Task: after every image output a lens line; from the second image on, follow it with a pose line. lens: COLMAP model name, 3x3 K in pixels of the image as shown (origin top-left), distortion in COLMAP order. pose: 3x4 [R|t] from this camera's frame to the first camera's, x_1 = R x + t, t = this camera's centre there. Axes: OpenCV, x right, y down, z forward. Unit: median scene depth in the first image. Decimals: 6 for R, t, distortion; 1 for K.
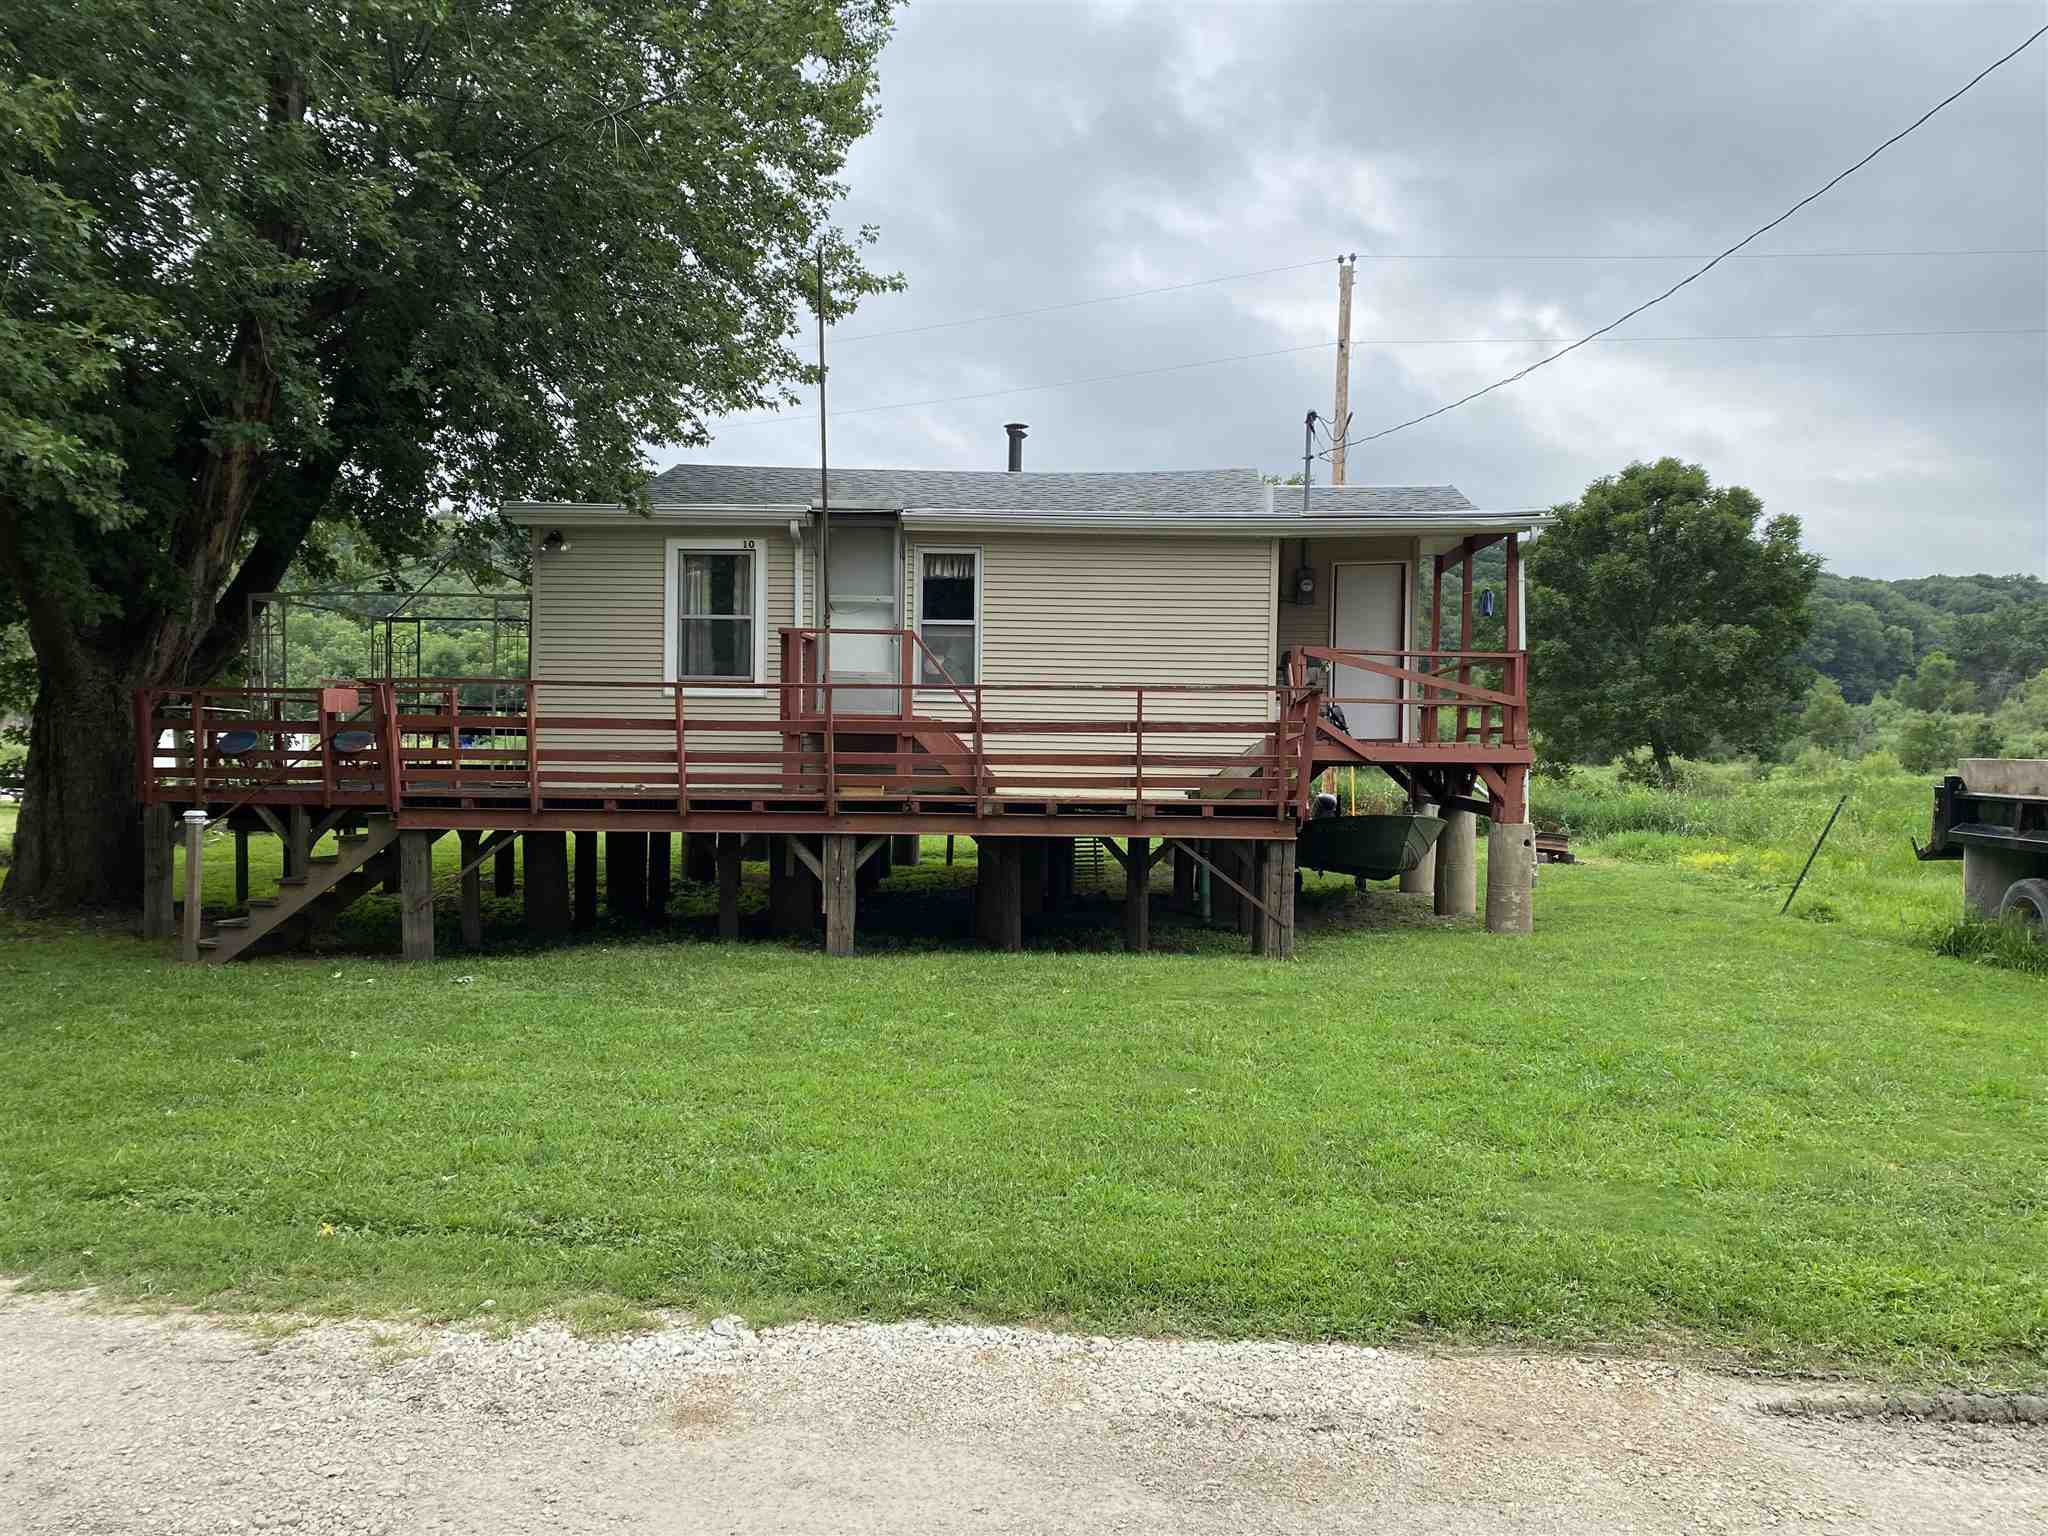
lens RADIAL K [[1547.3, 0, 1034.5], [0, 1547.3, 765.1], [0, 0, 1]] dist [0.011977, -0.010439]
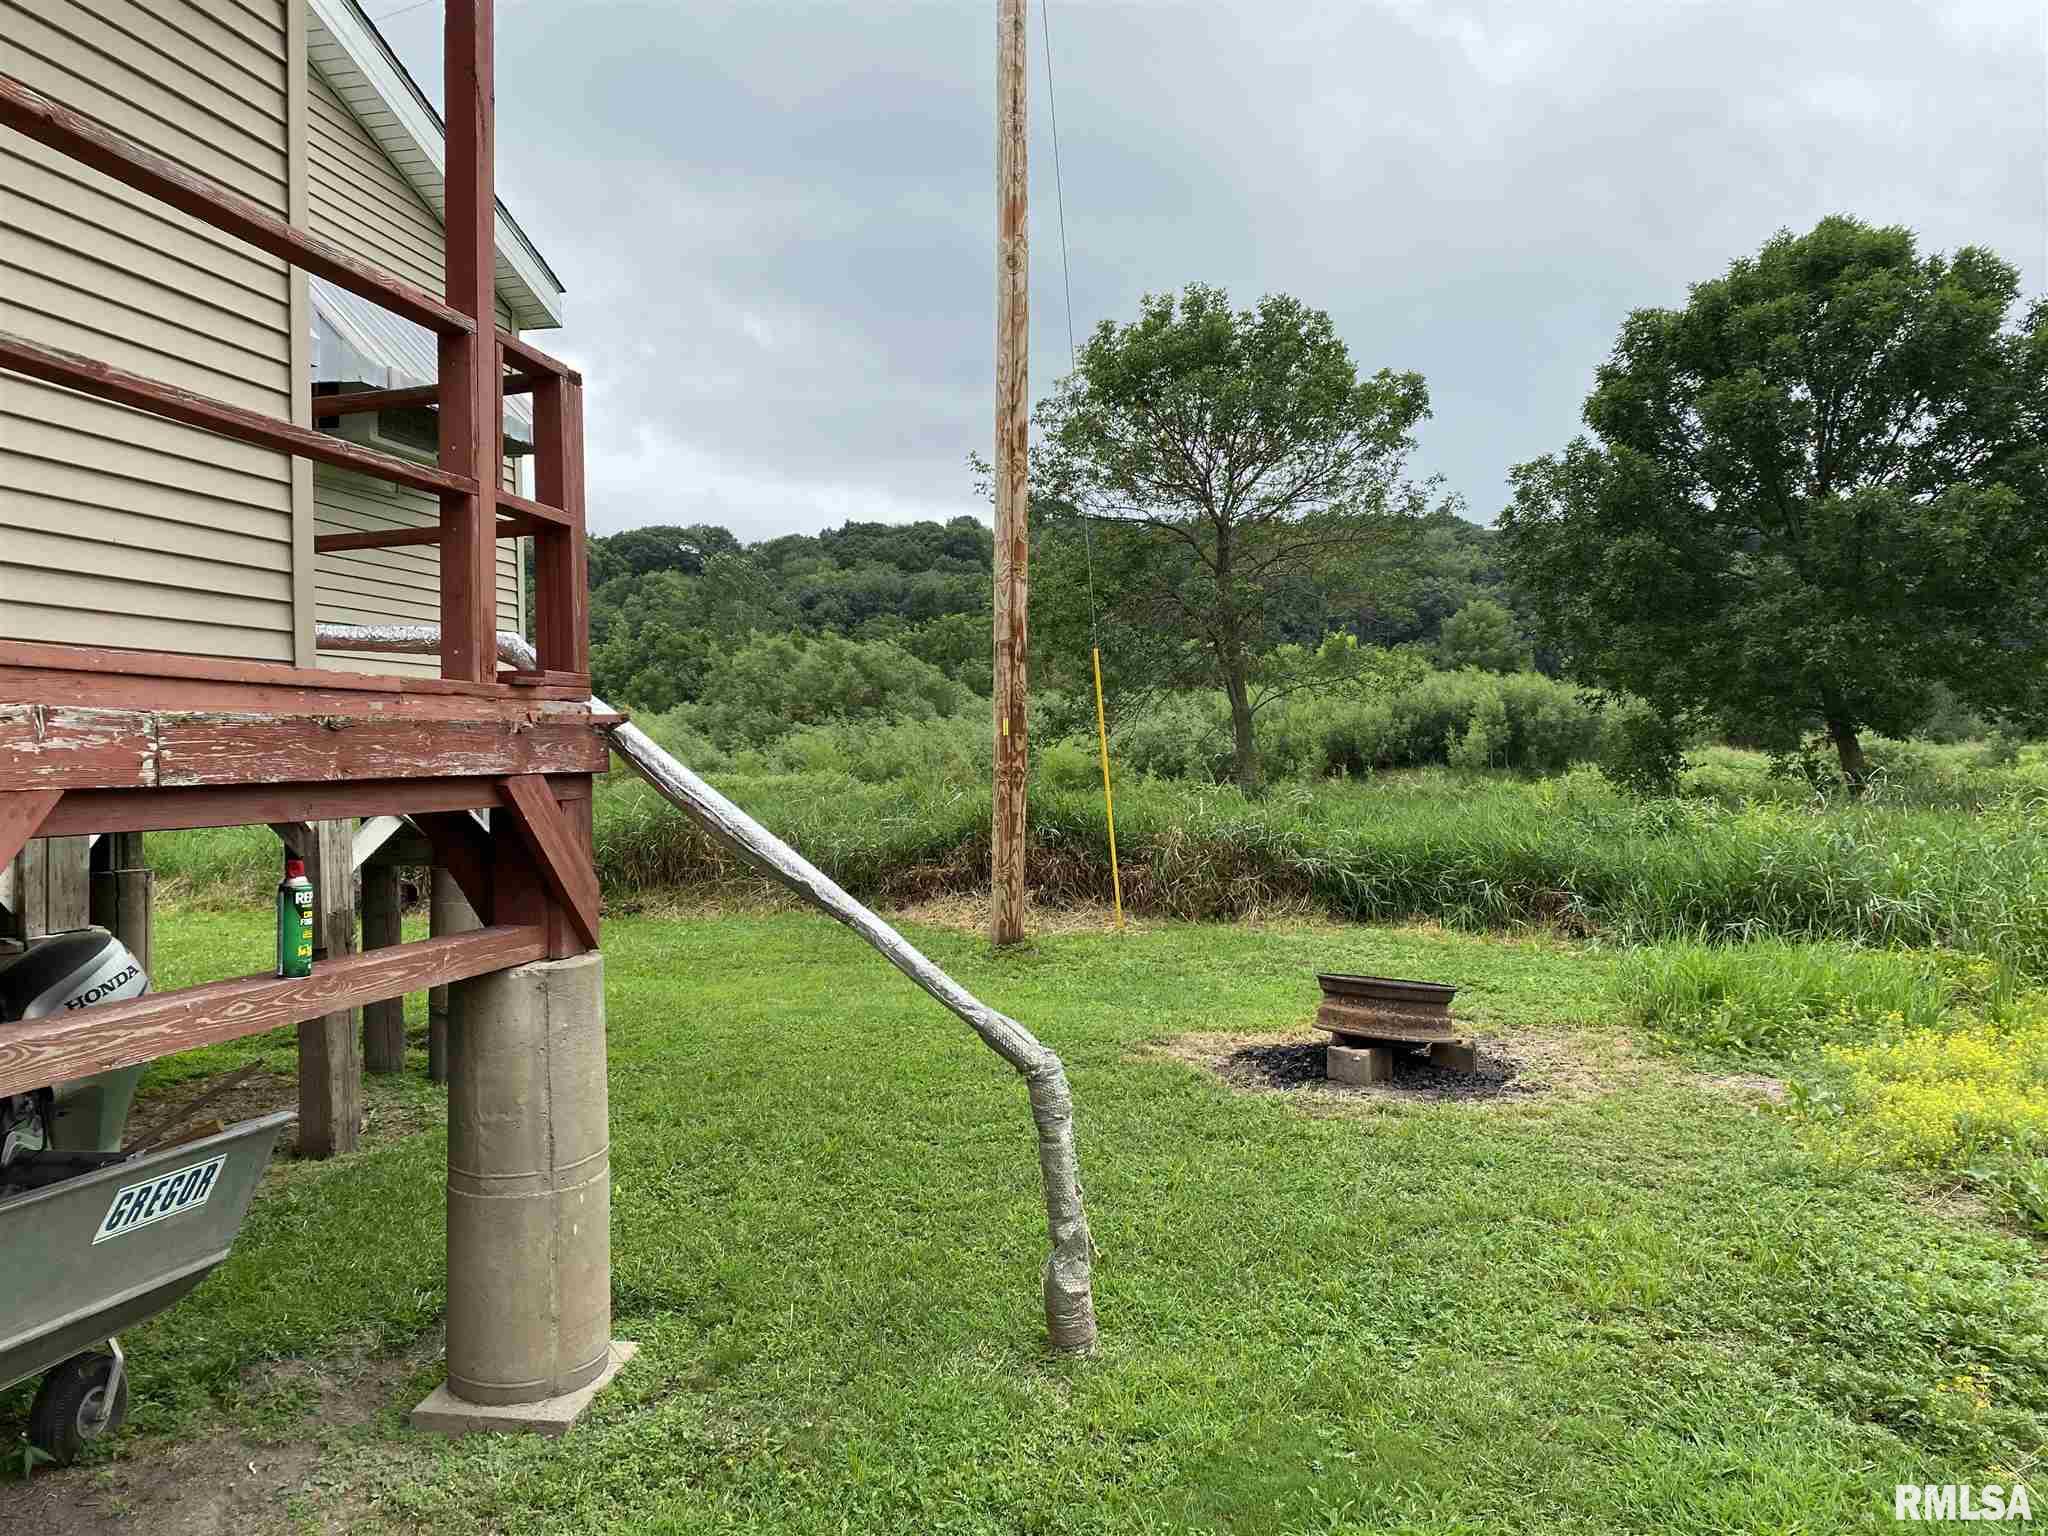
lens RADIAL K [[1547.3, 0, 1011.8], [0, 1547.3, 774.9], [0, 0, 1]] dist [0.011977, -0.010439]
pose [[0.991685, -0.030393, -0.125046, 0.177240], [0.030664, 0.999530, 0.000240, -0.000015], [0.124980, -0.004073, 0.992151, 0.405783]]
